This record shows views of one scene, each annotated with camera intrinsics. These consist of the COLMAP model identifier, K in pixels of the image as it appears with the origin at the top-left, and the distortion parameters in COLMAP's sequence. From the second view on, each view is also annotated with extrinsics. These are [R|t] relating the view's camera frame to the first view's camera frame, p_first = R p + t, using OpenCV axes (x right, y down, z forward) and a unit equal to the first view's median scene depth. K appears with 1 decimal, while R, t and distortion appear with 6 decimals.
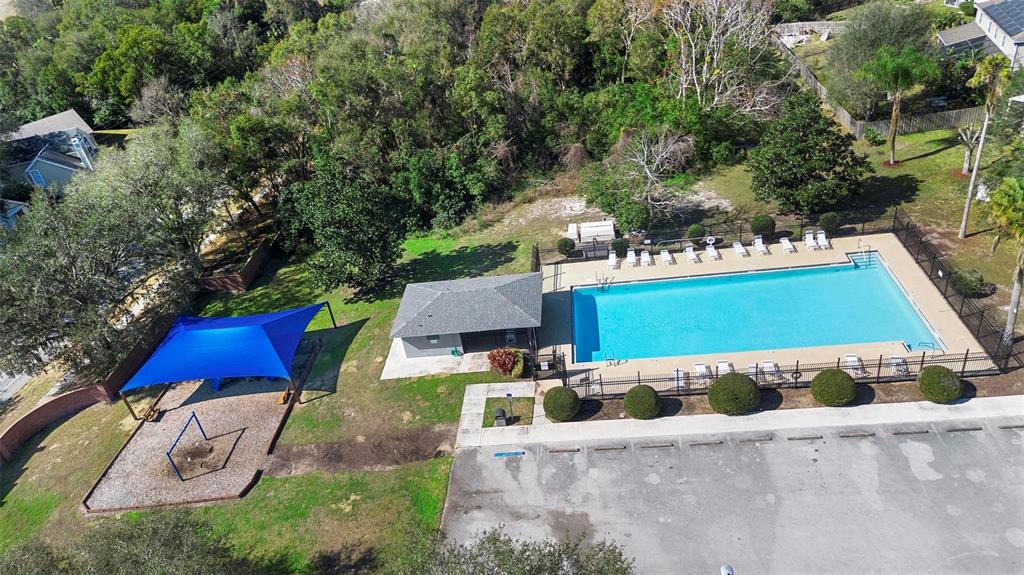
lens RADIAL K [[730.5, 0, 512.0], [0, 730.5, 287.5], [0, 0, 1]] dist [0.077535, -0.081829]
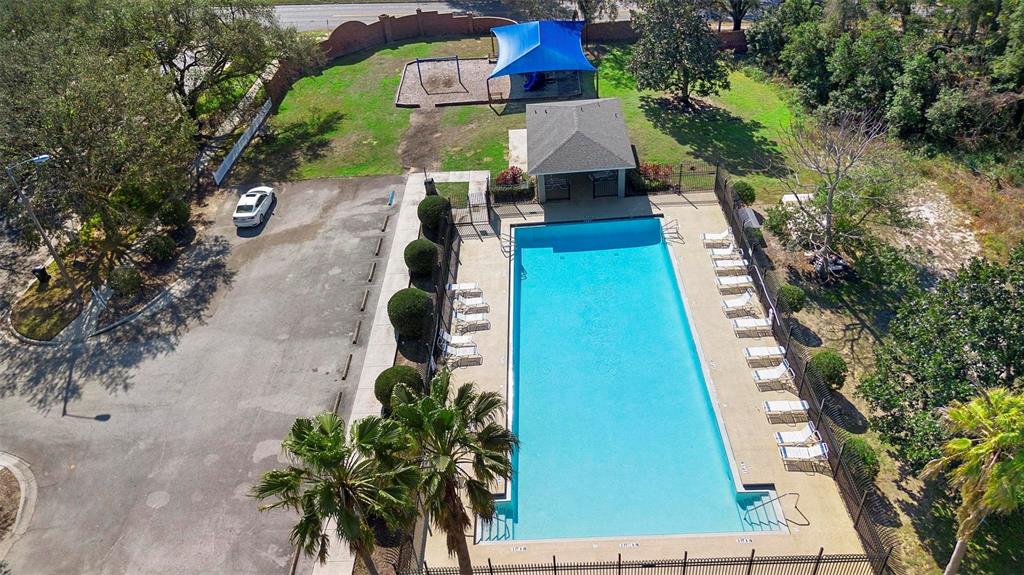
lens RADIAL K [[730.5, 0, 512.0], [0, 730.5, 287.5], [0, 0, 1]] dist [0.077535, -0.081829]
pose [[0.061138, 0.717694, -0.693670, 0.784577], [-0.472196, 0.633079, 0.613386, -0.418177], [0.879371, 0.290046, 0.377597, 0.649852]]
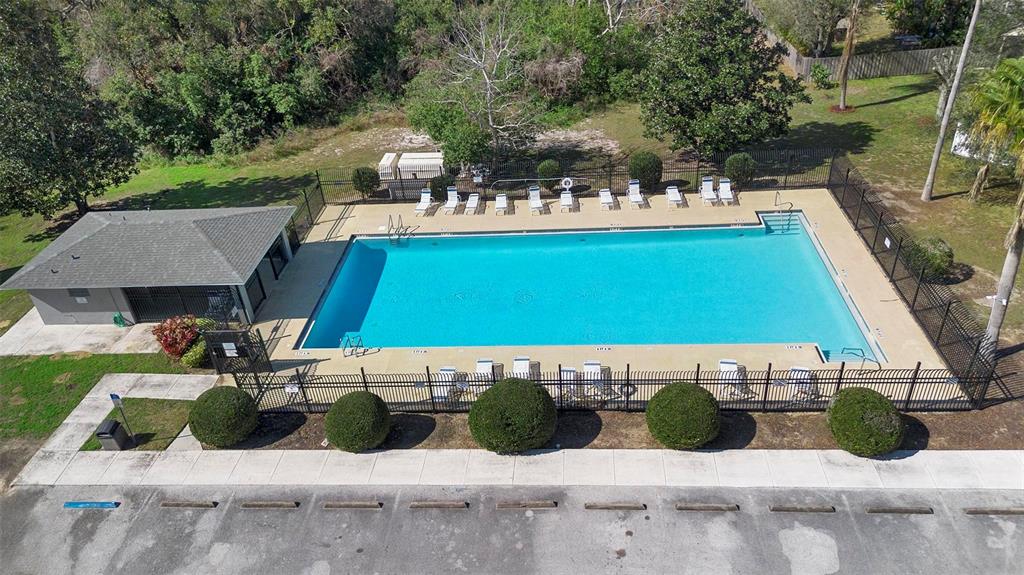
lens RADIAL K [[730.5, 0, 512.0], [0, 730.5, 287.5], [0, 0, 1]] dist [0.077535, -0.081829]
pose [[0.997249, 0.066064, 0.033628, 0.235244], [-0.066393, 0.997755, 0.008771, 0.034700], [-0.032973, -0.010980, 0.999396, 0.372840]]
